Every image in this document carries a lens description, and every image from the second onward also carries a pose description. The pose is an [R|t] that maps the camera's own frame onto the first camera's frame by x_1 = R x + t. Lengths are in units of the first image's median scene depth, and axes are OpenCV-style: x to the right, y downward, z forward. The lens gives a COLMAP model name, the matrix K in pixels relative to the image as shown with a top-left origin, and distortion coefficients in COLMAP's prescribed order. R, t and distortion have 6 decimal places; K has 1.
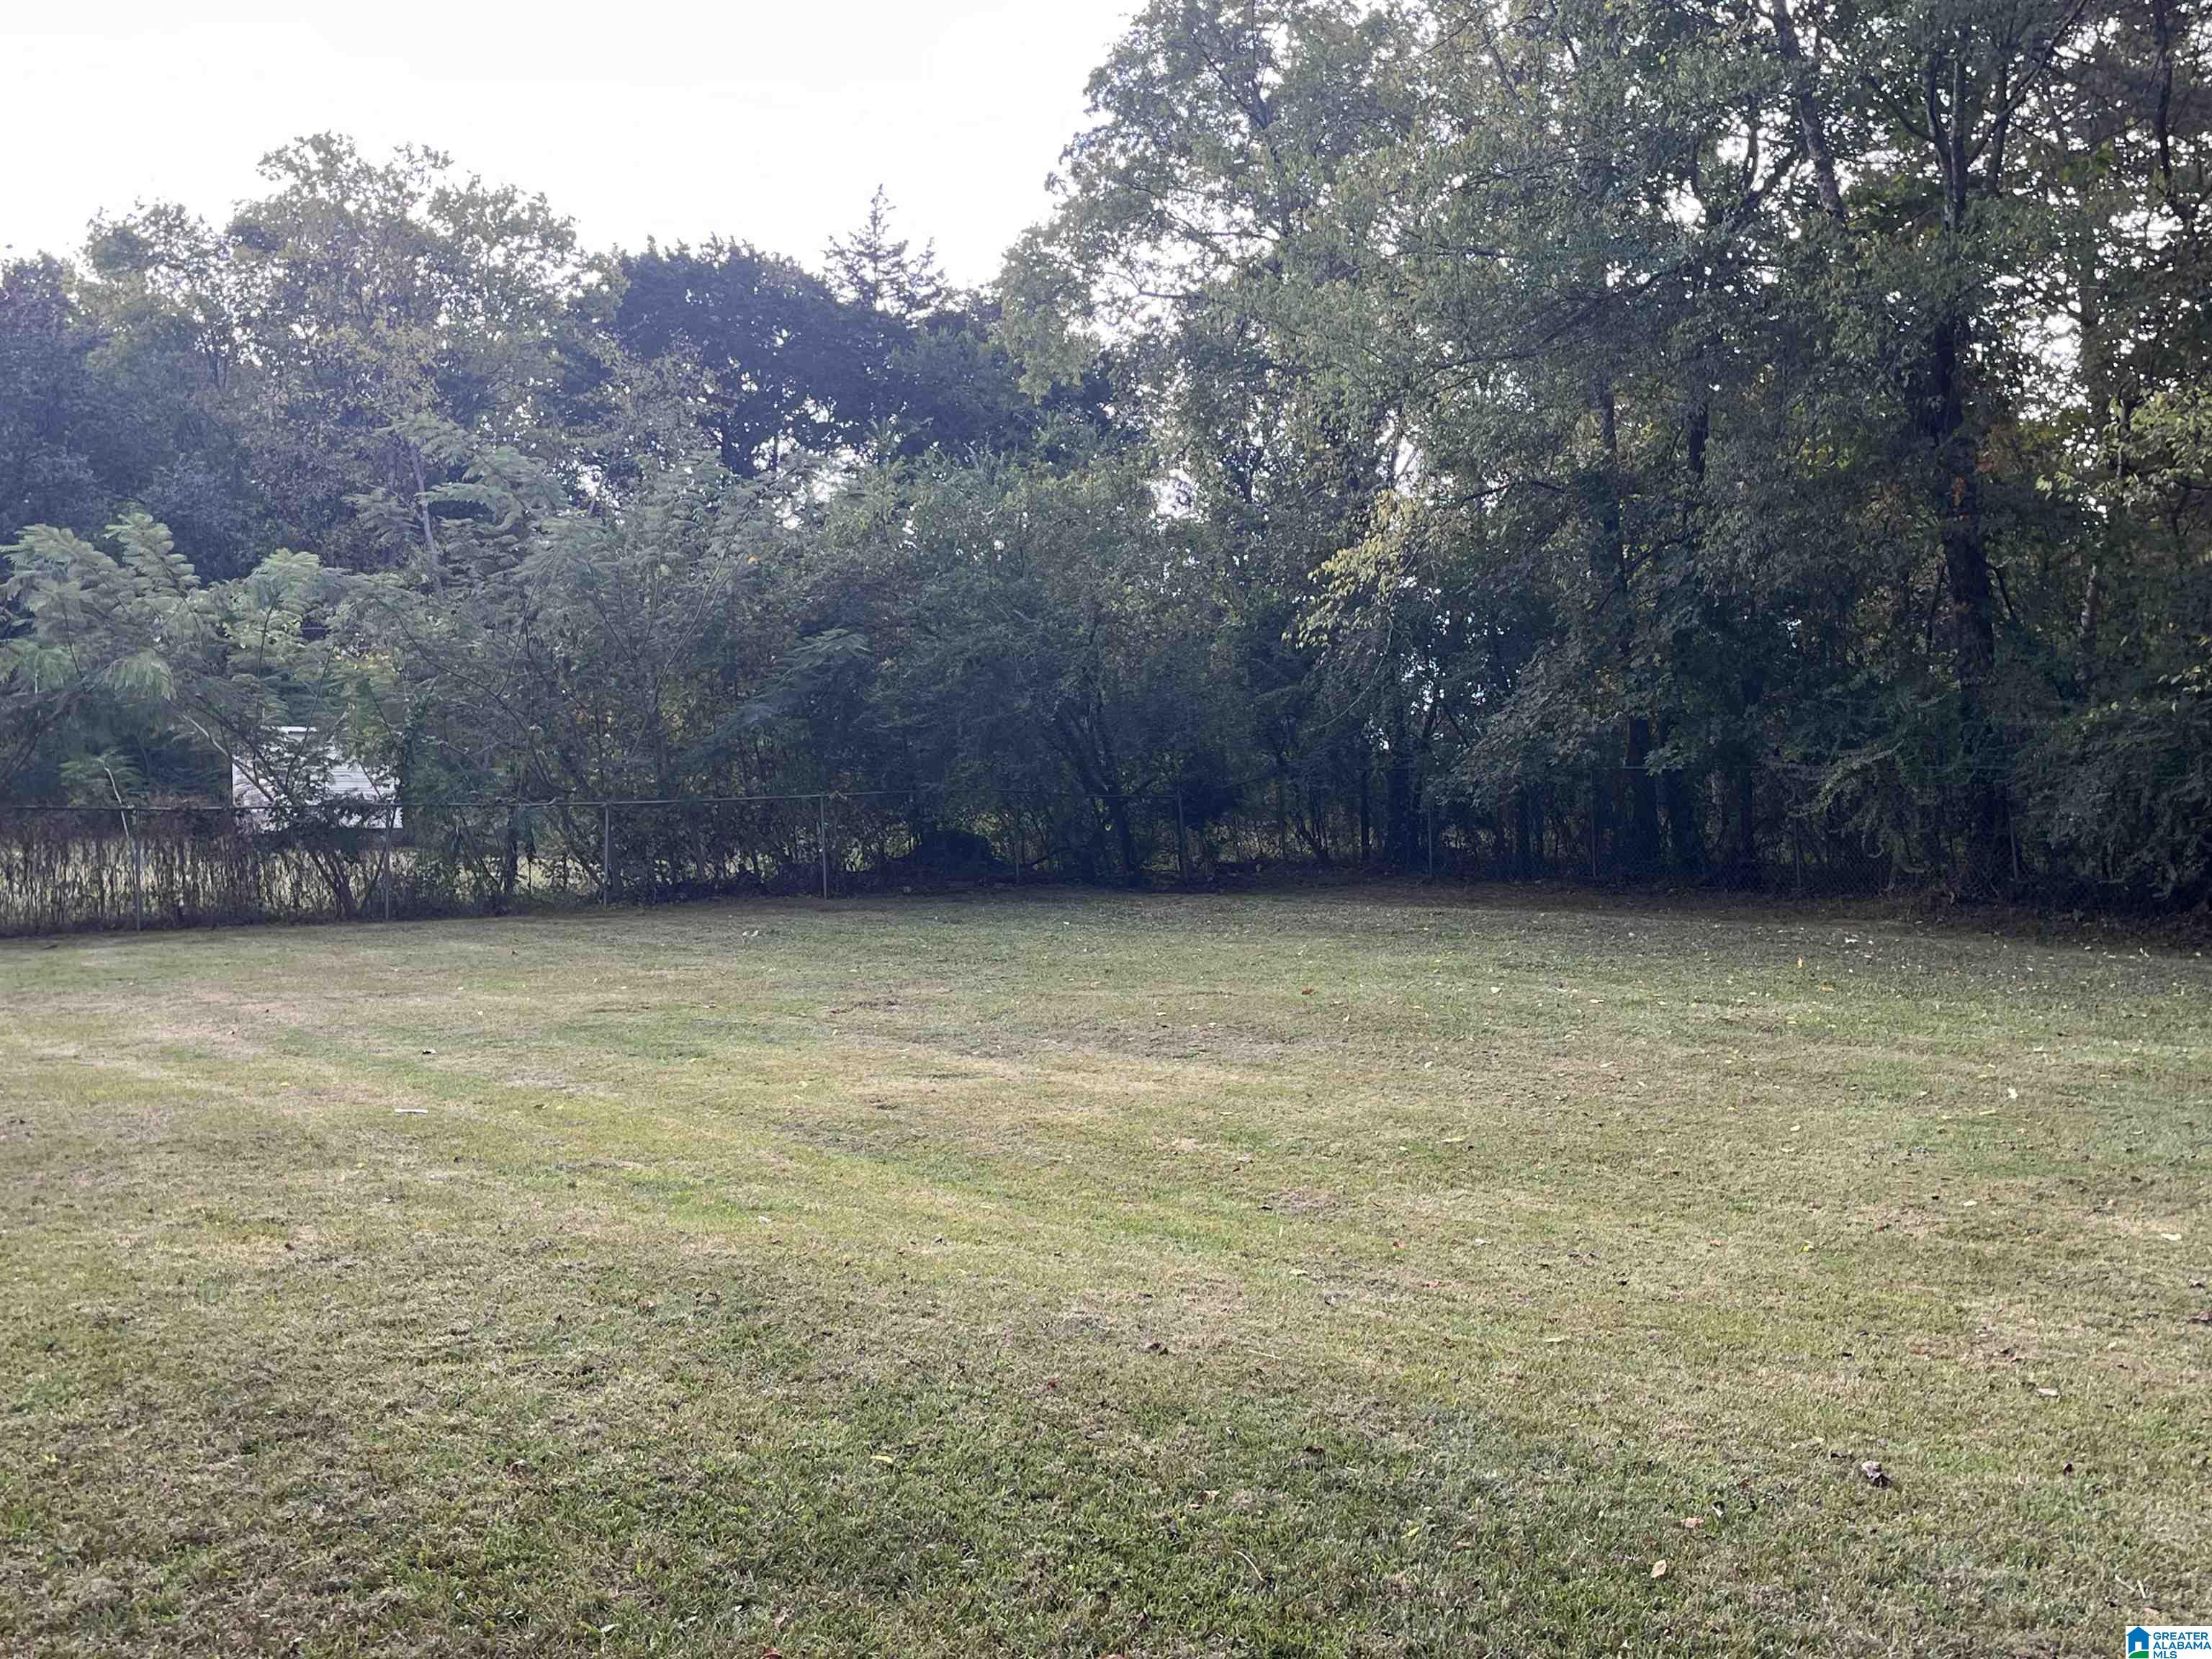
lens RADIAL K [[2332.5, 0, 1096.9], [0, 2332.5, 839.6], [0, 0, 1]] dist [0.044805, 0.000000]
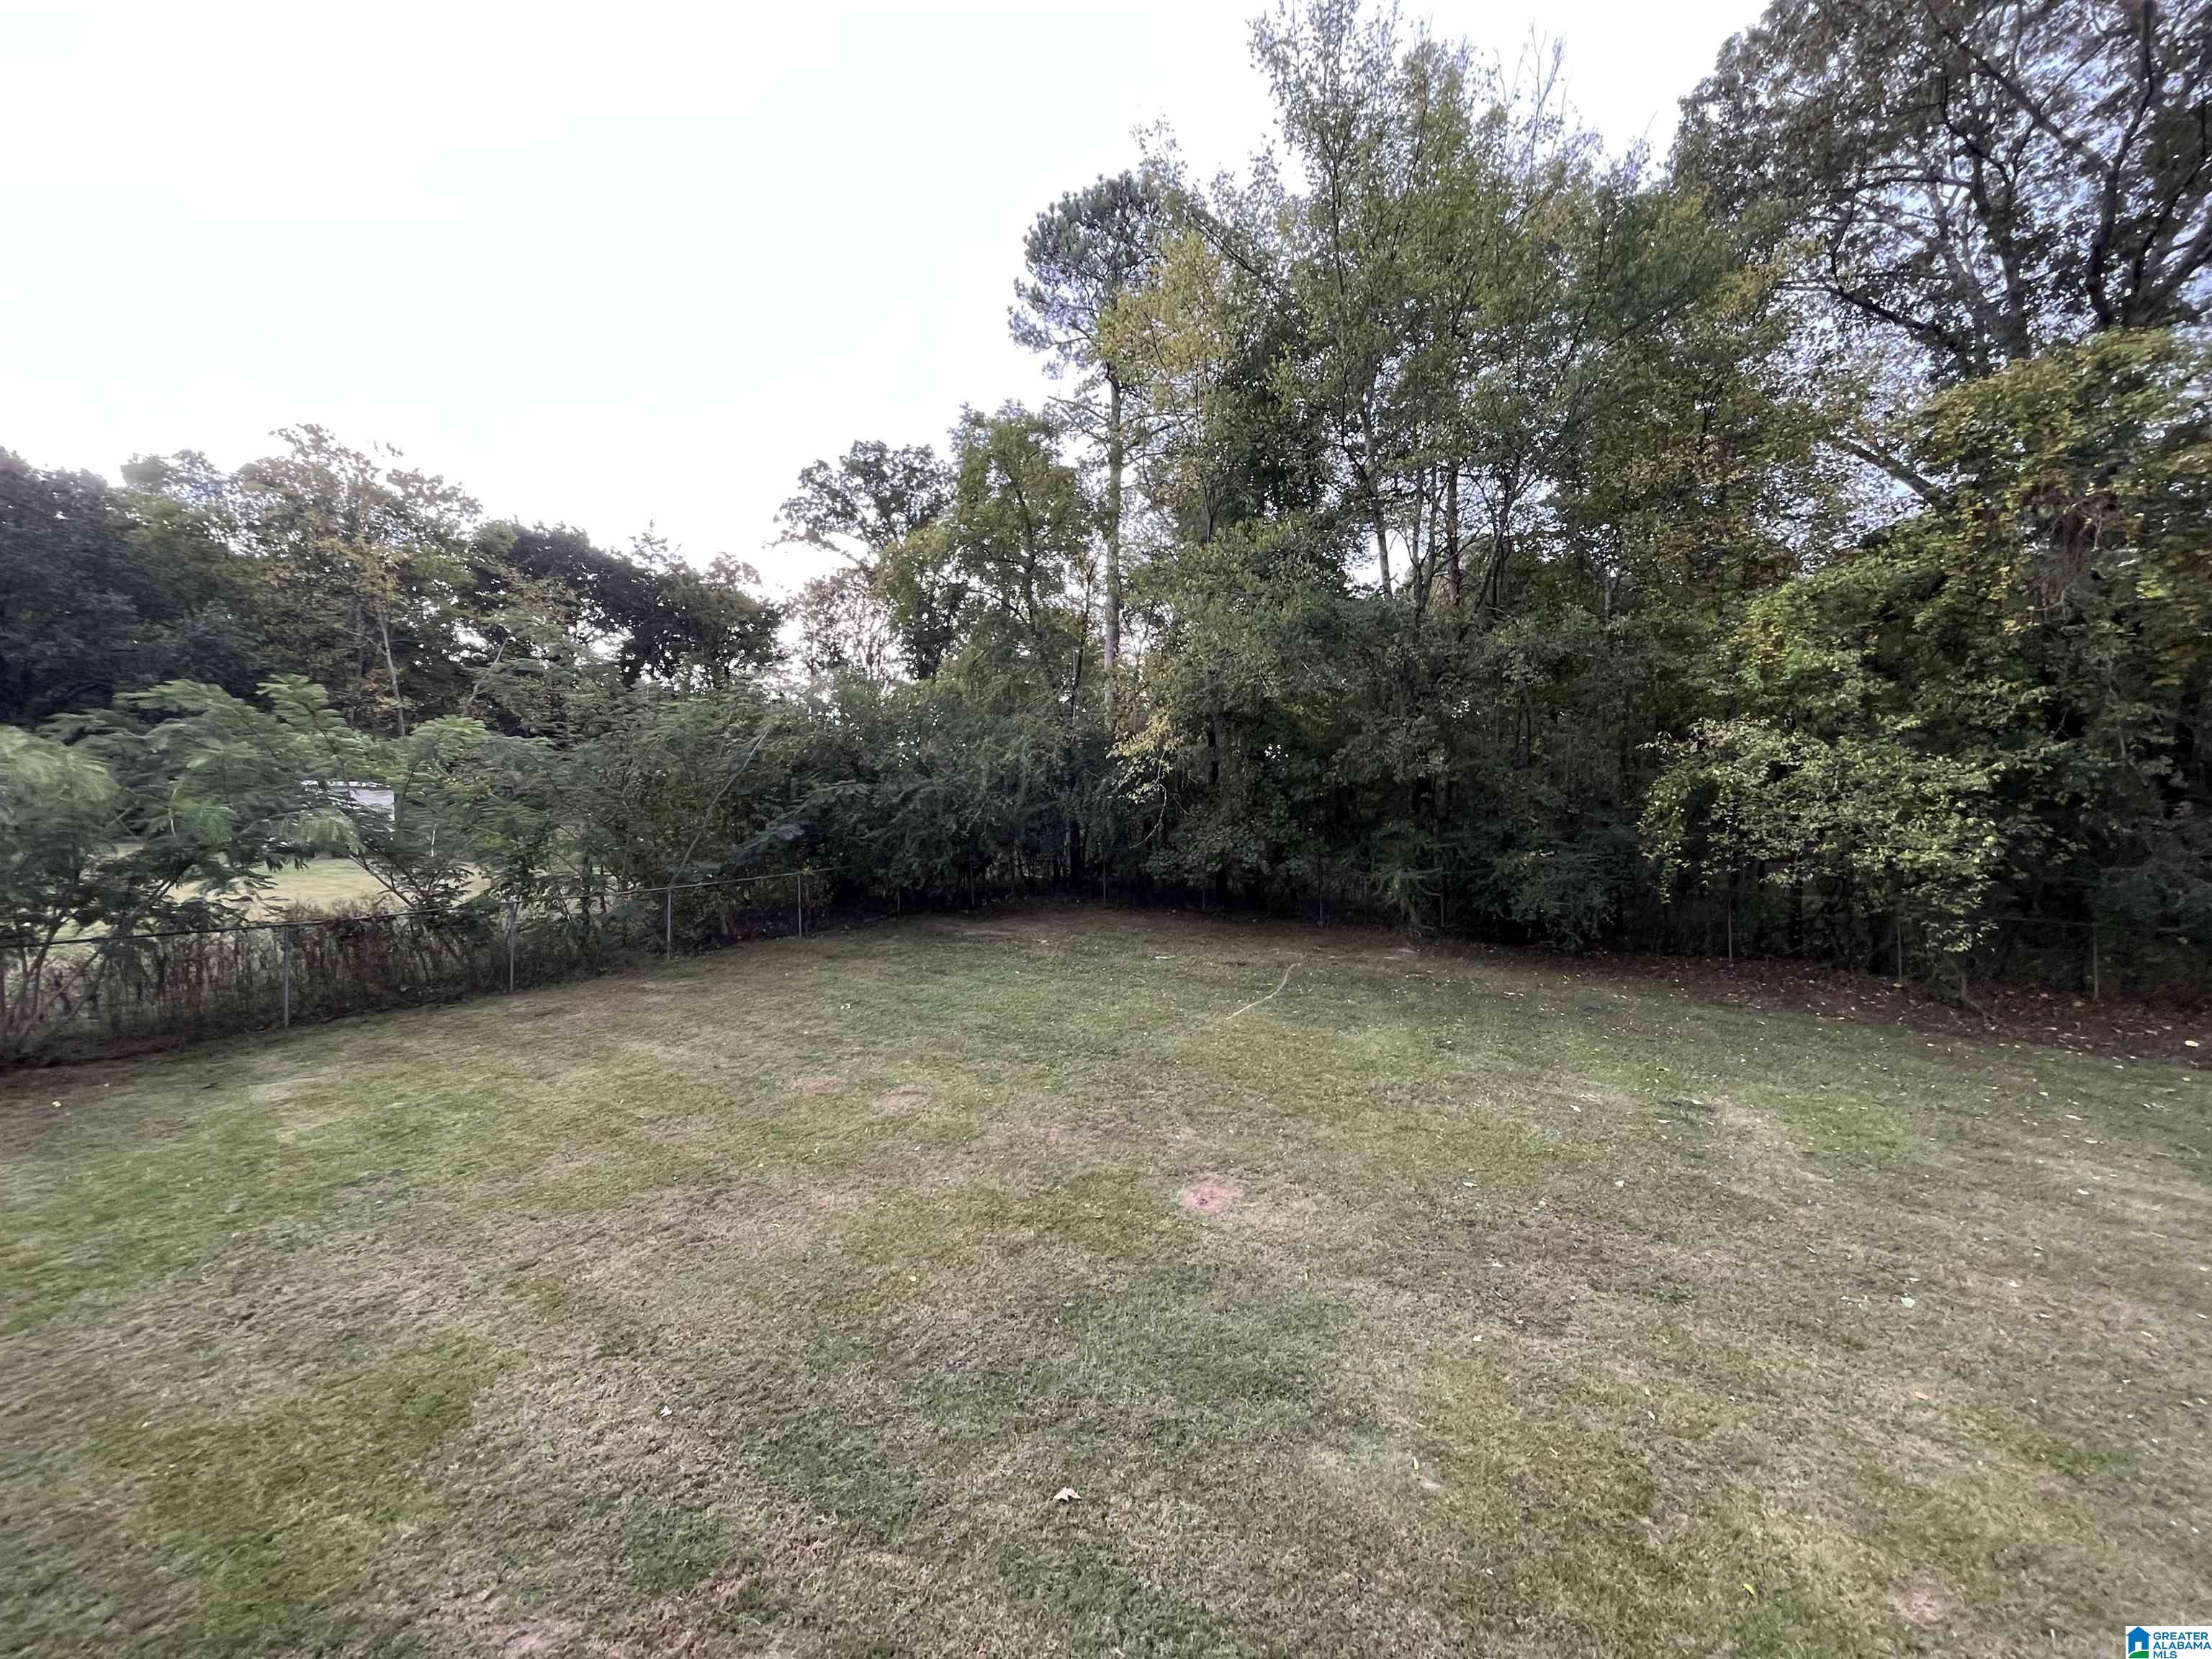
lens RADIAL K [[896.0, 0, 1117.8], [0, 896.0, 825.1], [0, 0, 1]] dist [-0.000966, -0.000242]
pose [[0.899257, 0.015292, 0.437153, -0.091162], [-0.022626, 0.999677, 0.011574, -0.030625], [-0.436835, -0.020299, 0.899312, 0.164985]]
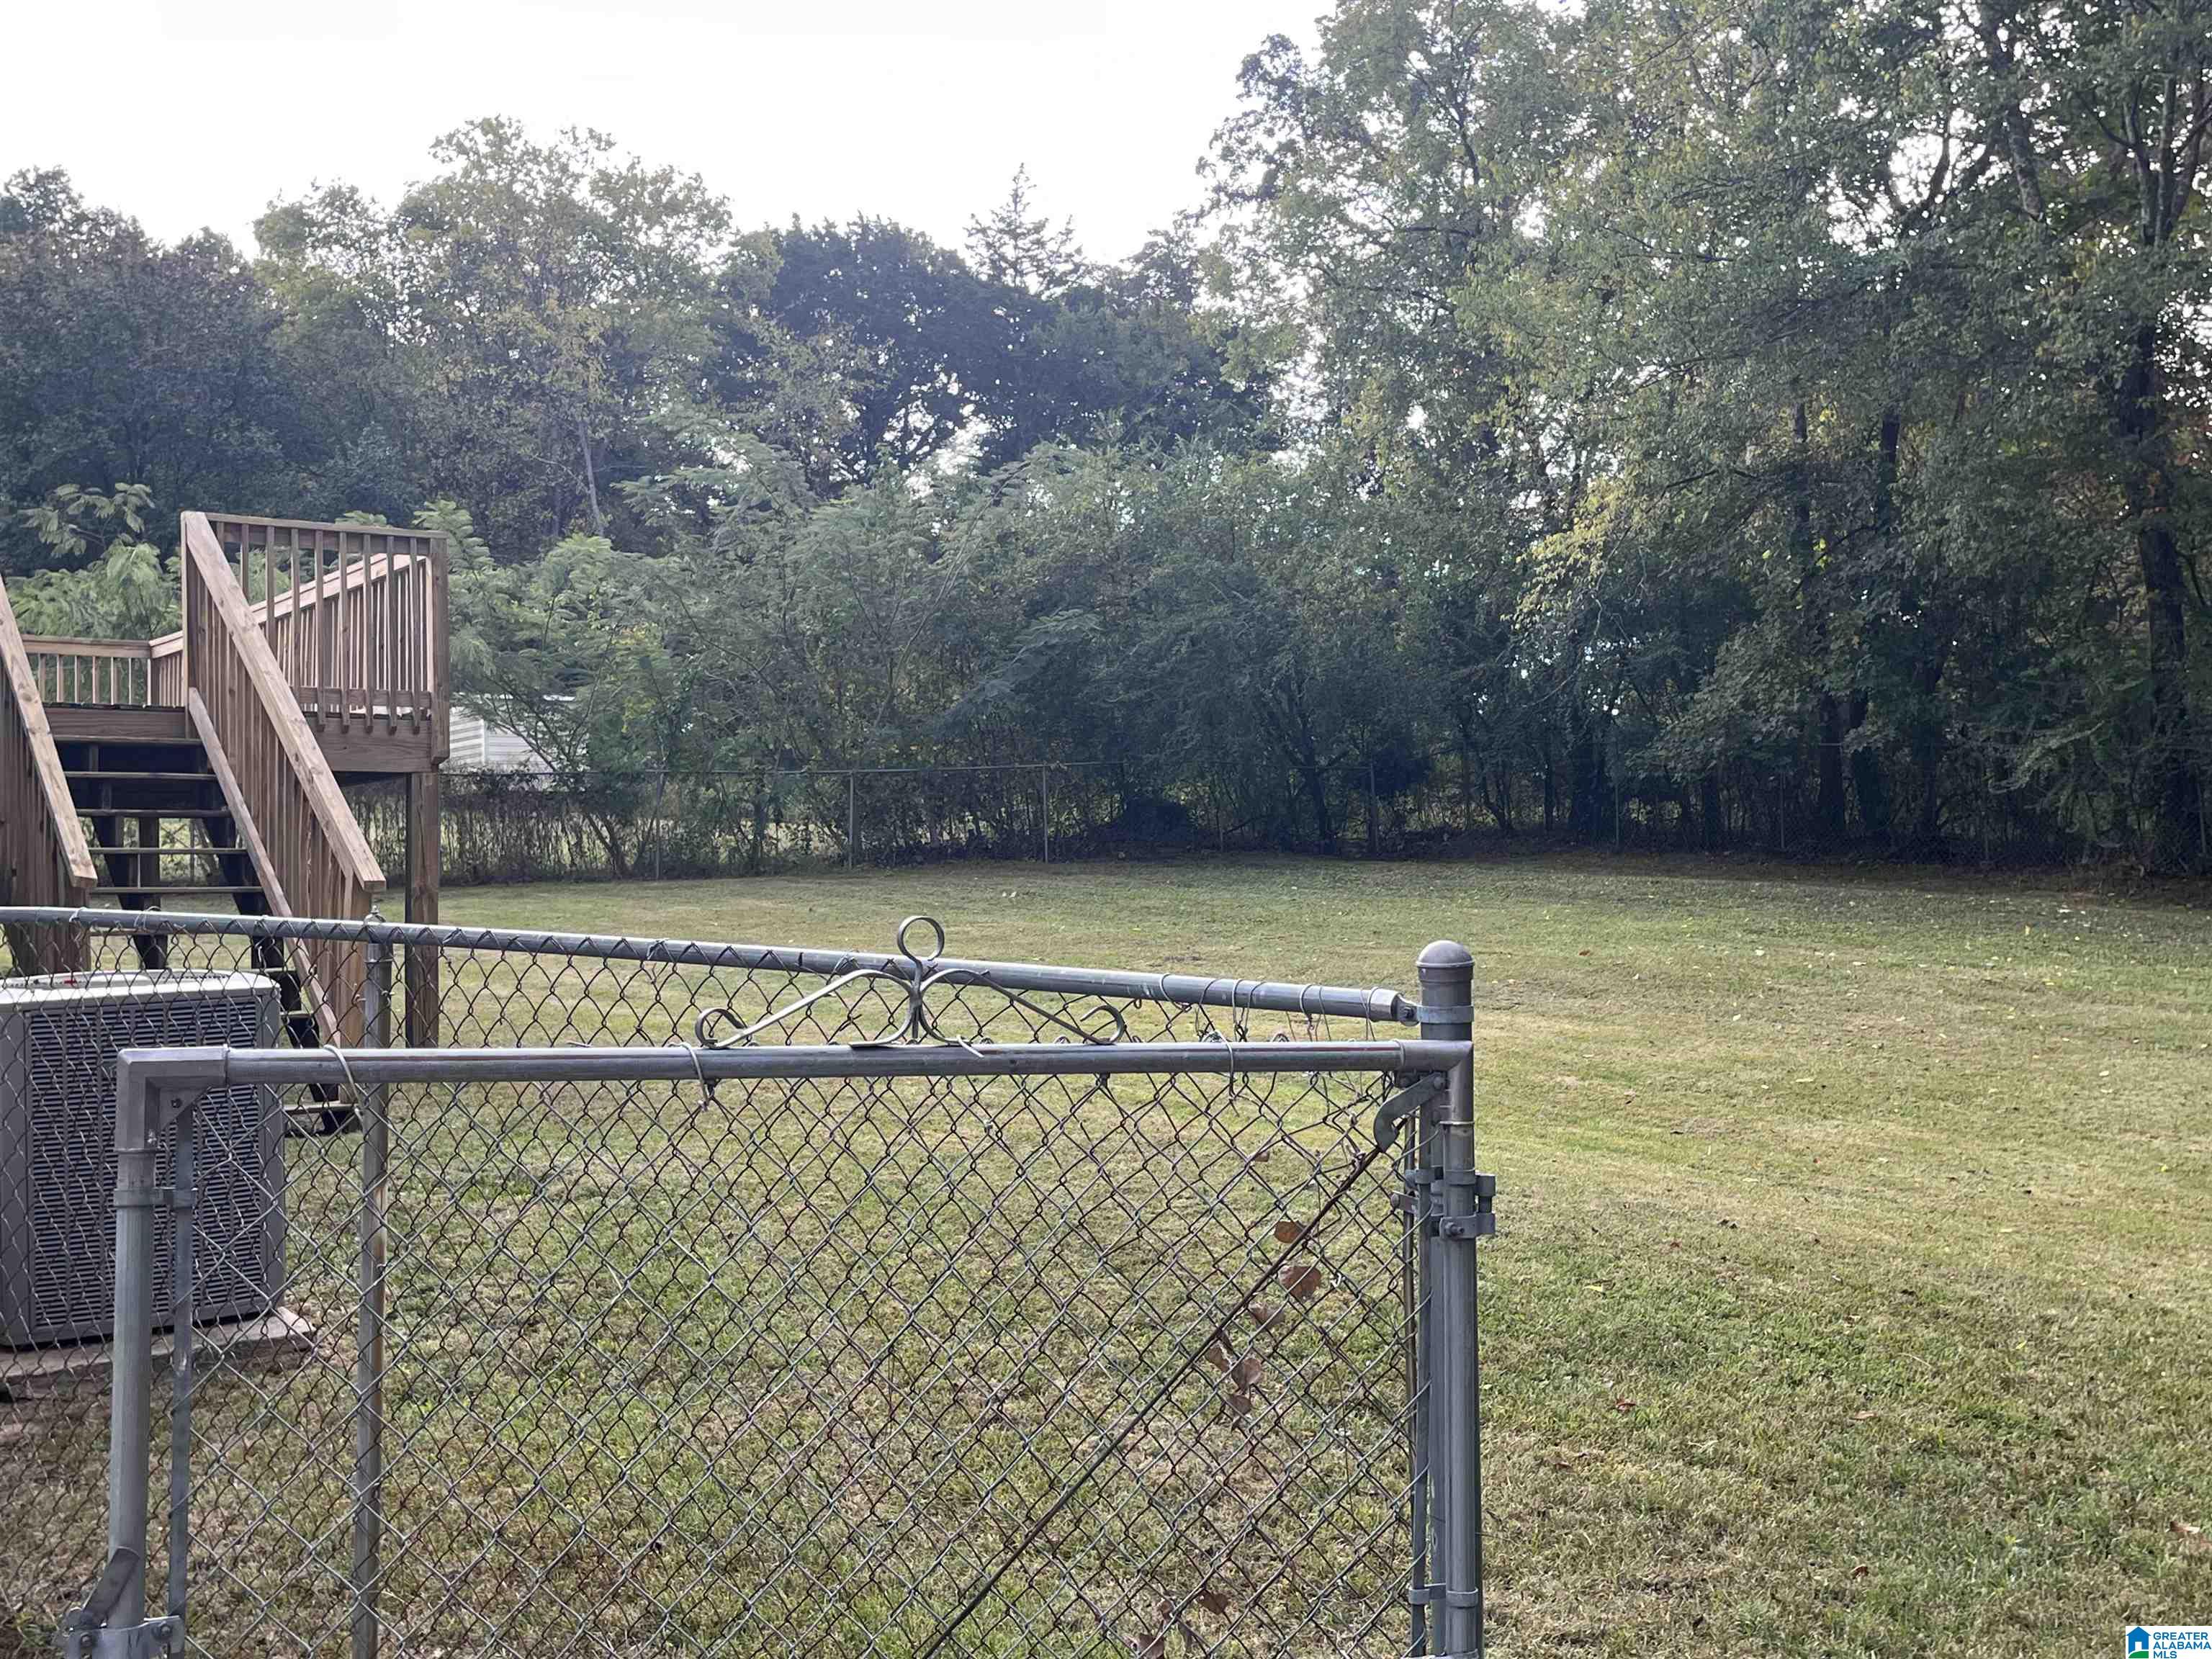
lens RADIAL K [[2332.5, 0, 1124.7], [0, 2332.5, 809.1], [0, 0, 1]] dist [0.044805, 0.000000]
pose [[0.999652, 0.007623, -0.025269, -0.026128], [-0.007586, 0.999970, 0.001578, -0.000465], [0.025280, -0.001386, 0.999679, -0.025797]]
